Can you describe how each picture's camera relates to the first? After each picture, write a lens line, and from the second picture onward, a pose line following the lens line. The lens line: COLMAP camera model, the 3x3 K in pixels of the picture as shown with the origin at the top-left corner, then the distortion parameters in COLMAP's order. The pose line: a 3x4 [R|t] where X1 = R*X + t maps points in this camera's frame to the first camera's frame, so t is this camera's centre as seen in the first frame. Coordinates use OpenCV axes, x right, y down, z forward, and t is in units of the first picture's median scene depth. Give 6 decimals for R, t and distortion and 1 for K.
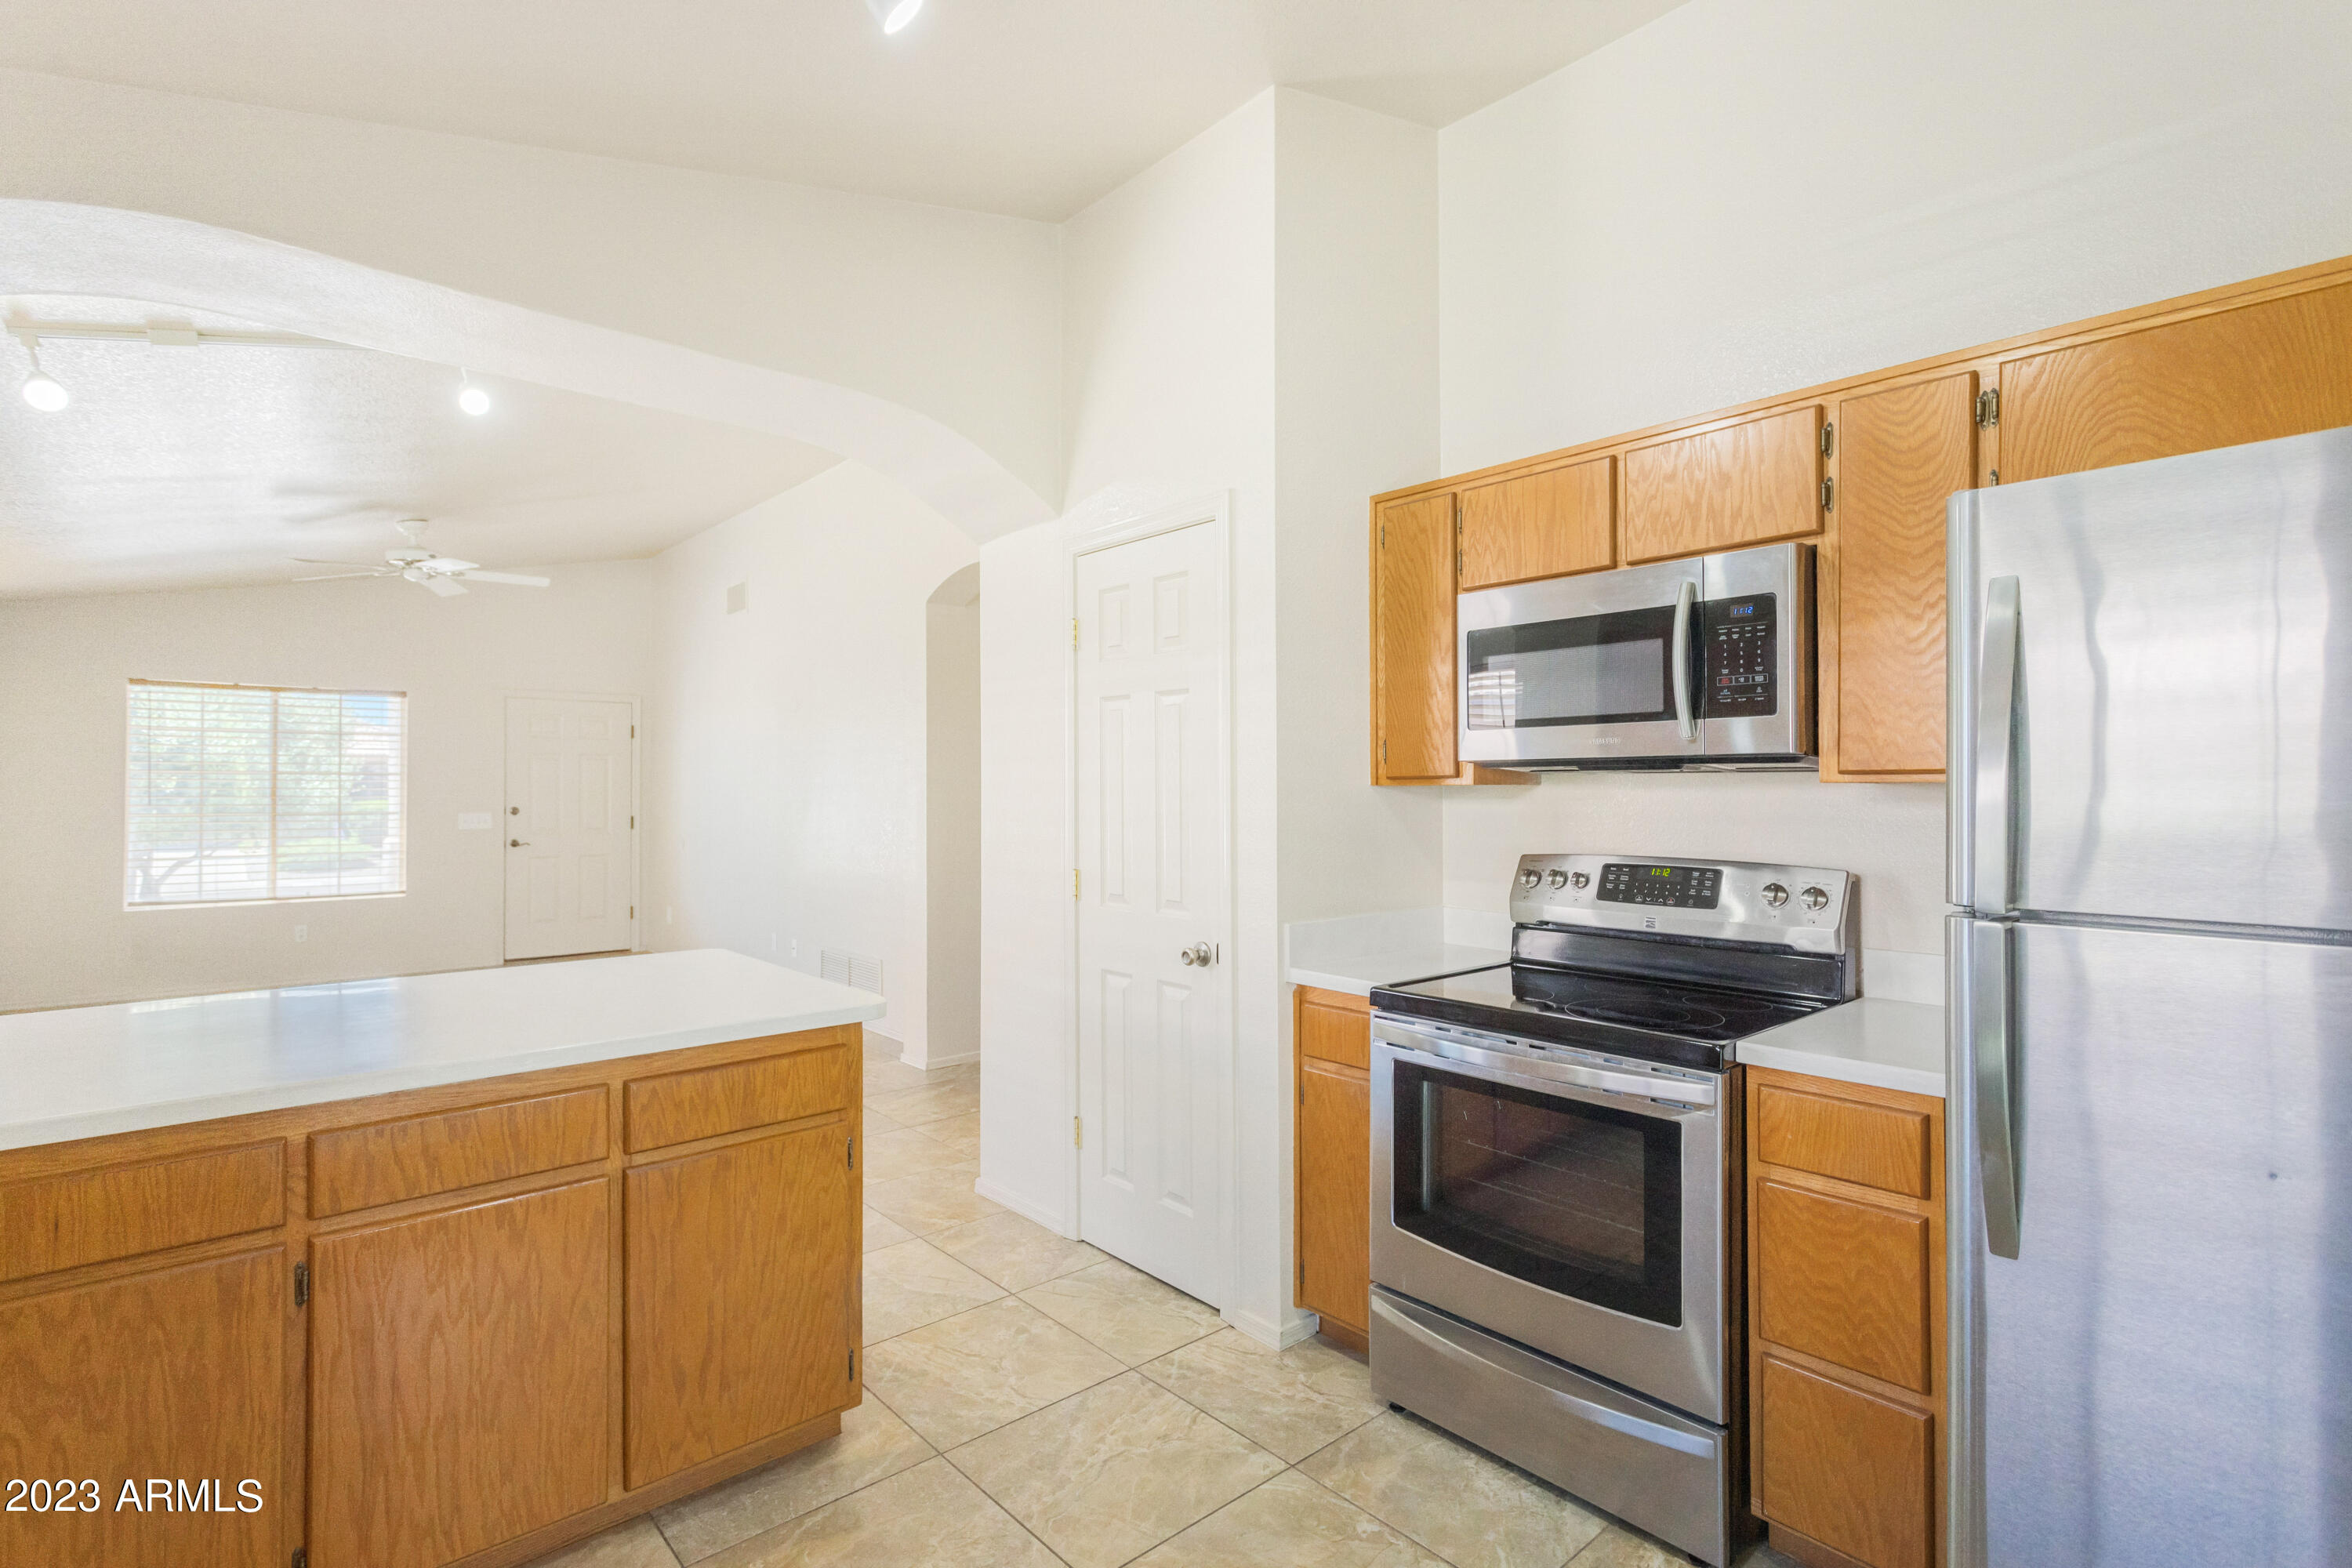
lens RADIAL K [[1137.6, 0, 1182.4], [0, 1137.6, 790.0], [0, 0, 1]] dist [-0.000428, 0.001149]
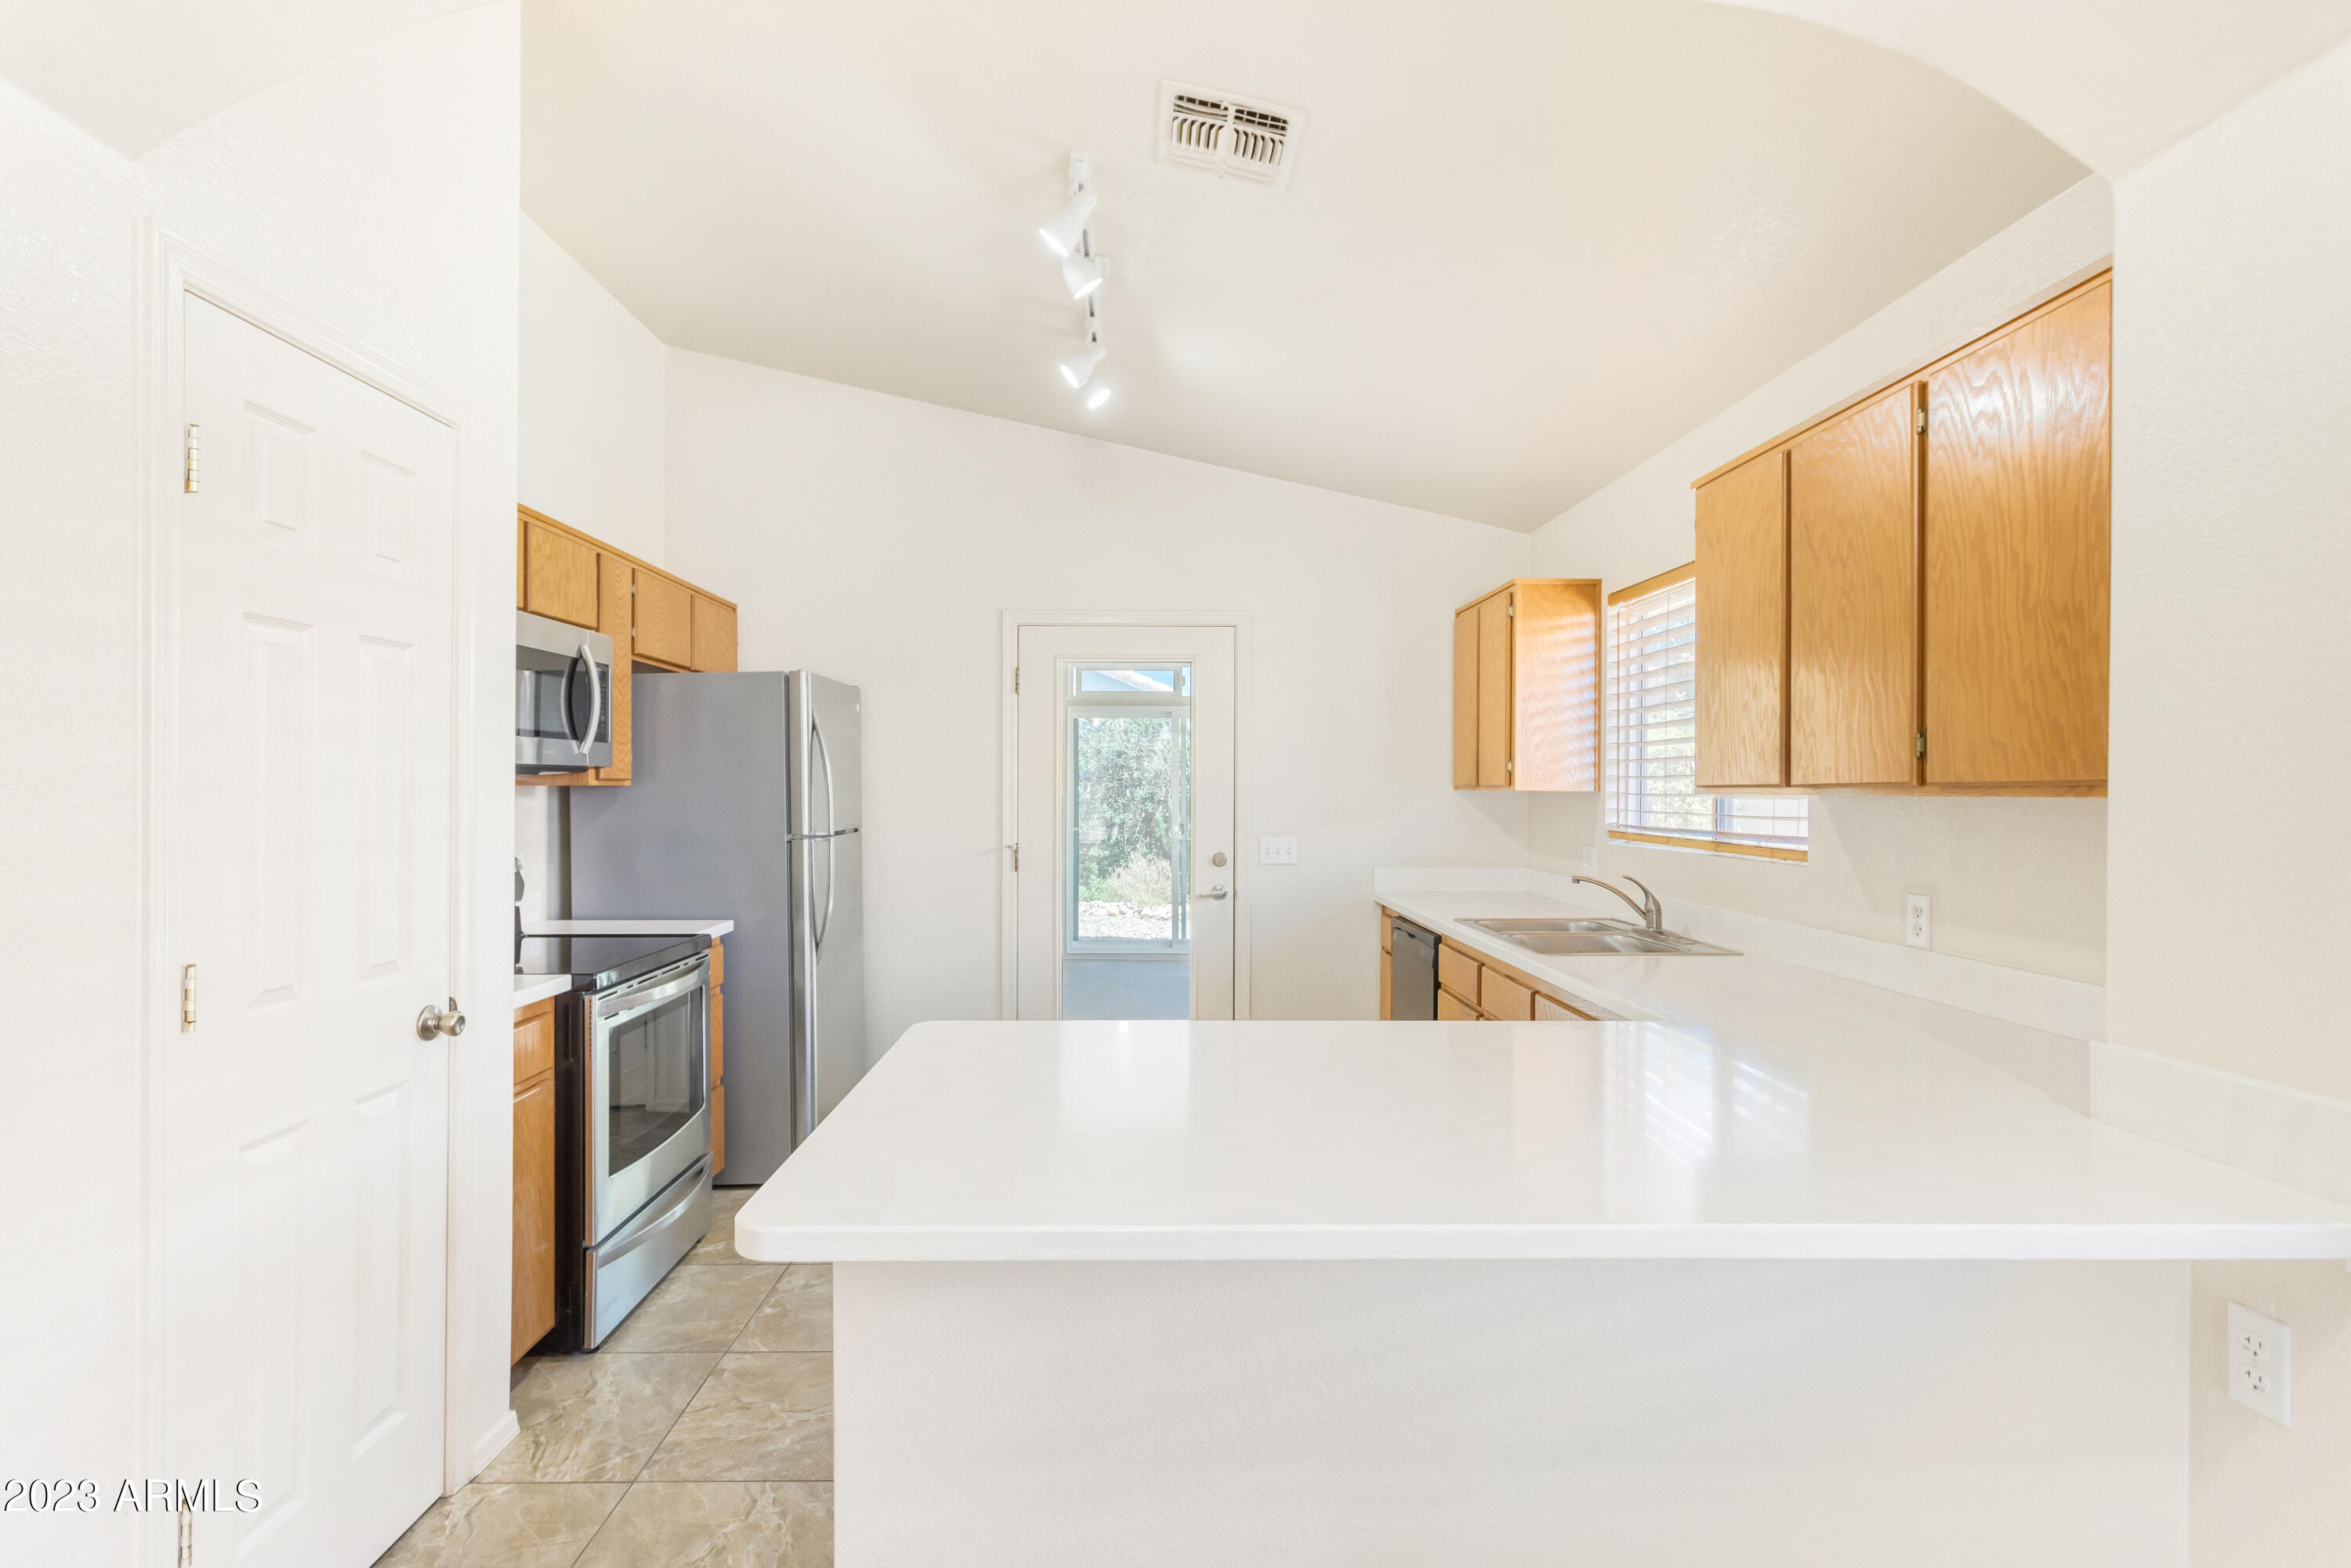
lens RADIAL K [[1137.1, 0, 1171.9], [0, 1137.1, 795.9], [0, 0, 1]] dist [-0.000428, 0.001149]
pose [[-0.781817, -0.005872, 0.623480, -0.308836], [-0.002132, 0.999975, 0.006744, -0.000532], [-0.623504, 0.003943, -0.781810, 0.499123]]
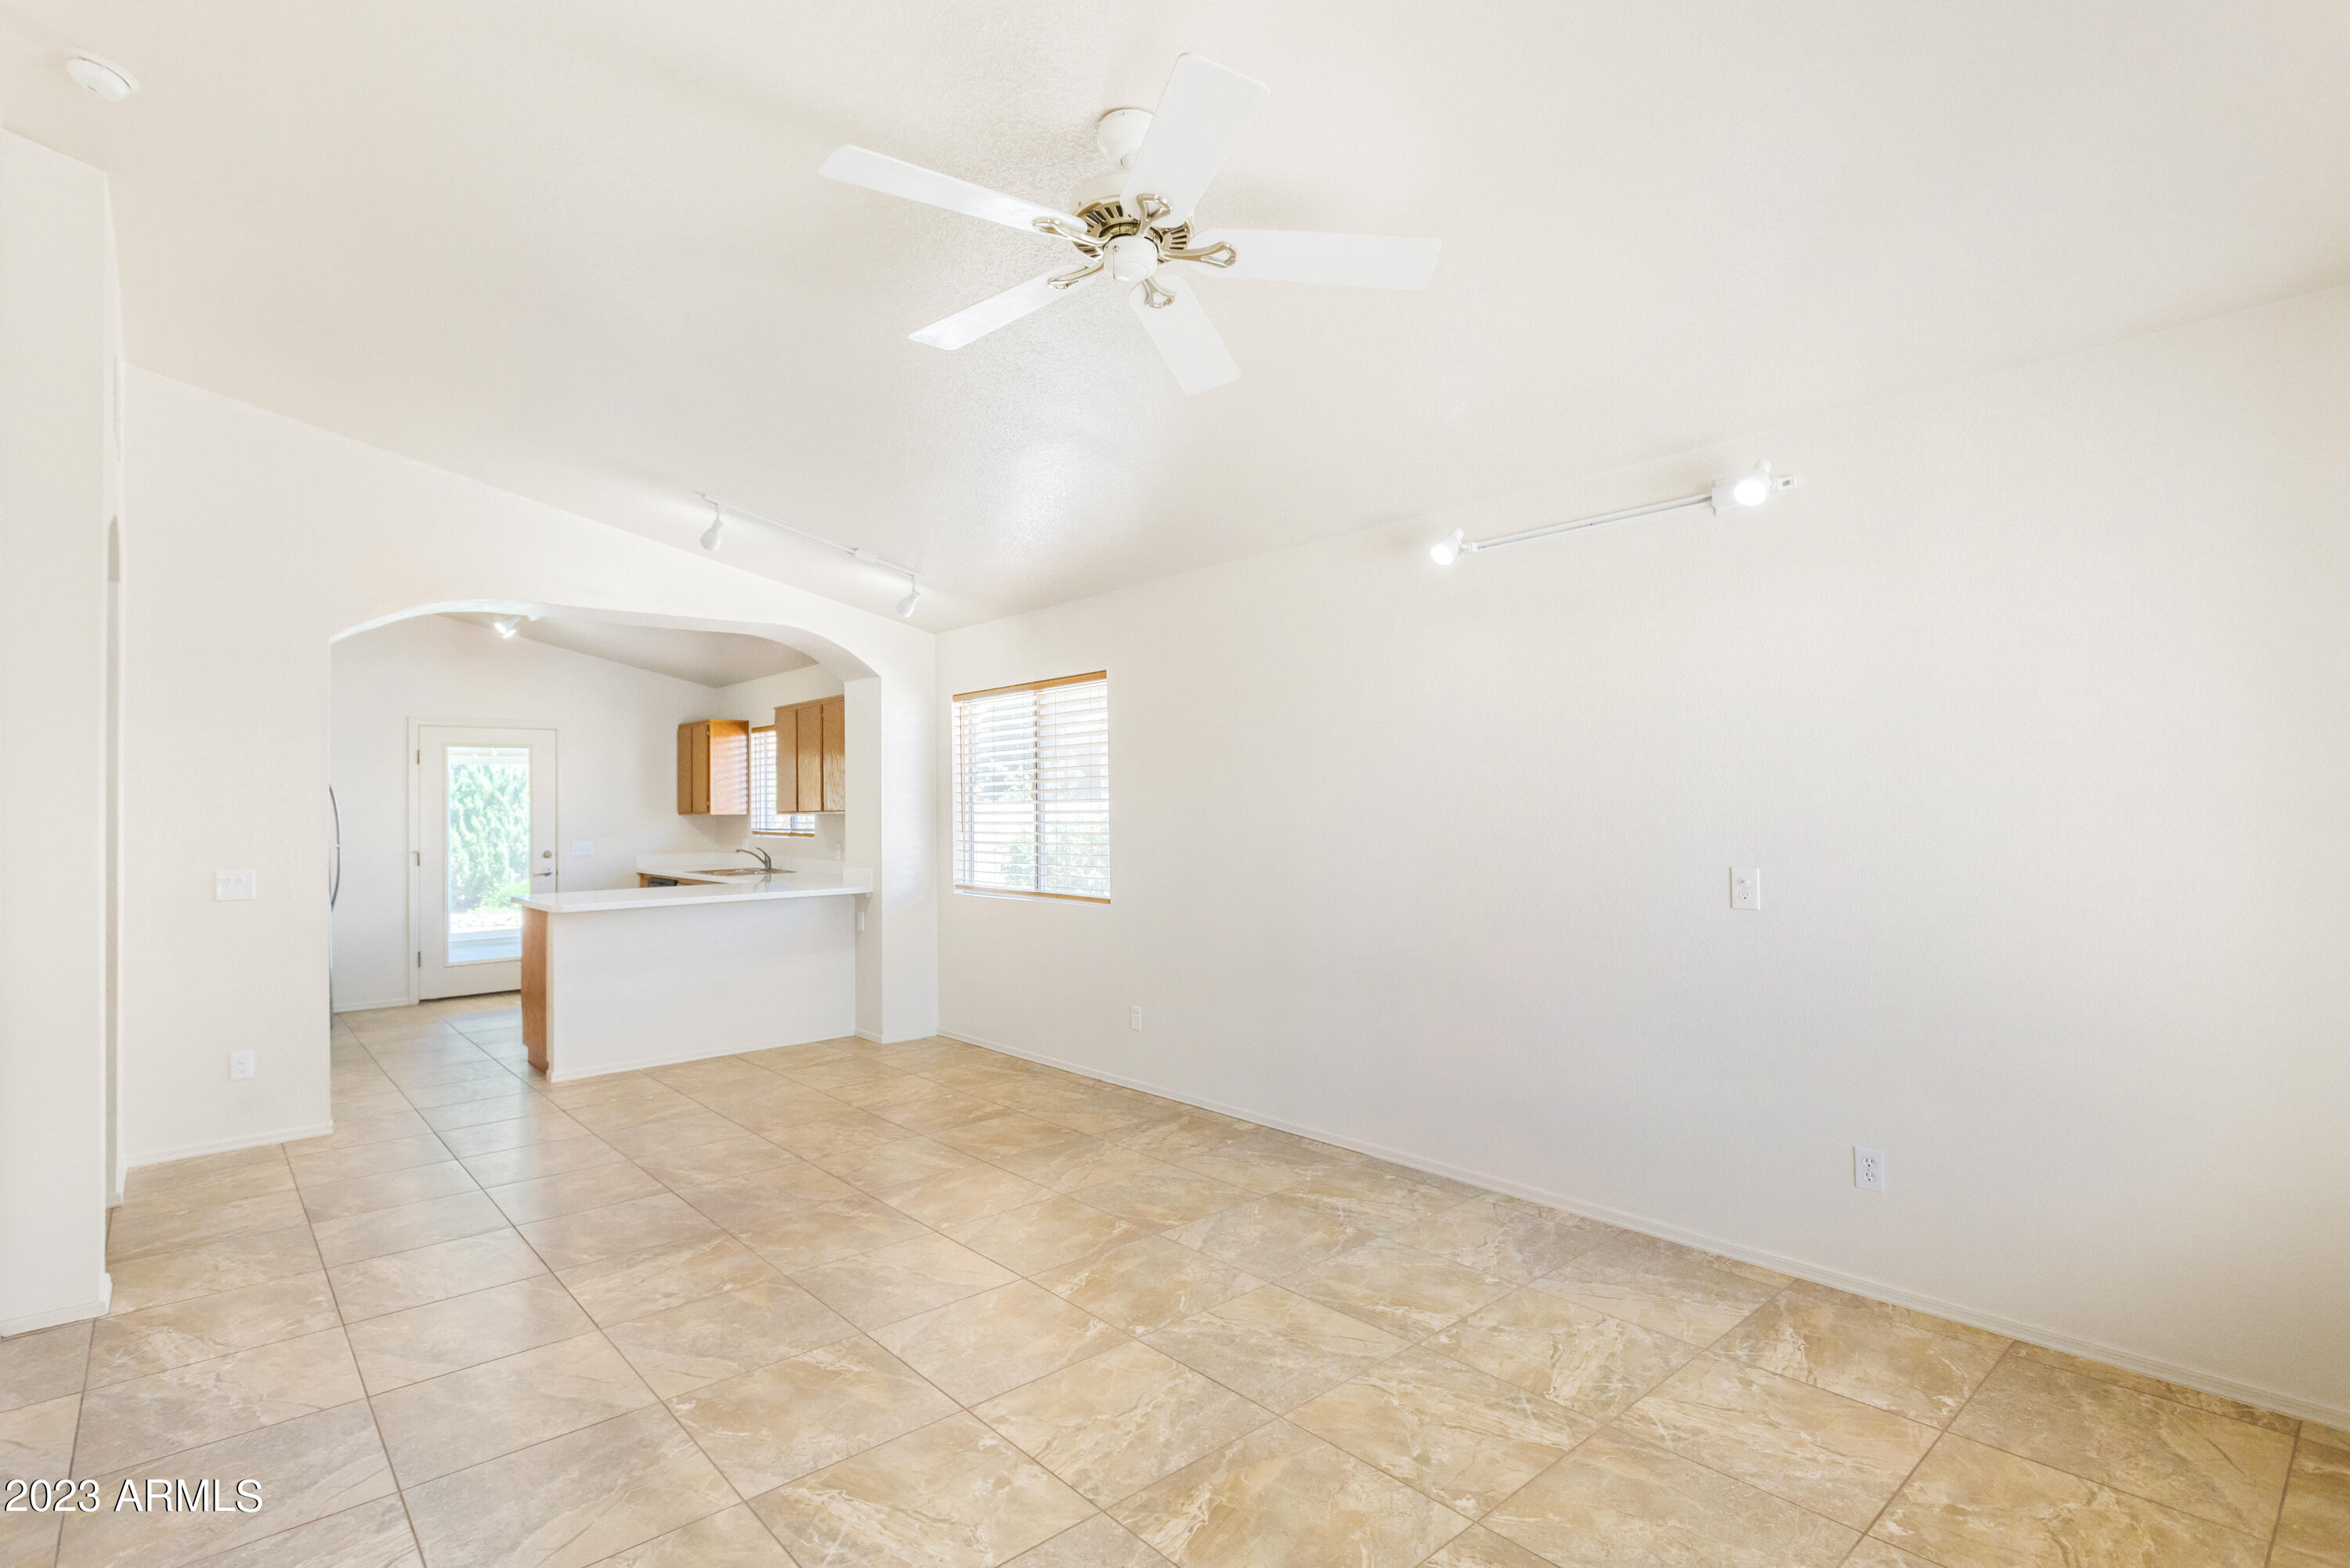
lens RADIAL K [[1136.5, 0, 1172.7], [0, 1136.5, 783.3], [0, 0, 1]] dist [-0.000428, 0.001149]
pose [[-0.999759, 0.013178, -0.017544, -0.571778], [0.013492, 0.999749, -0.017859, -0.004945], [0.017305, -0.018091, -0.999687, 1.198160]]
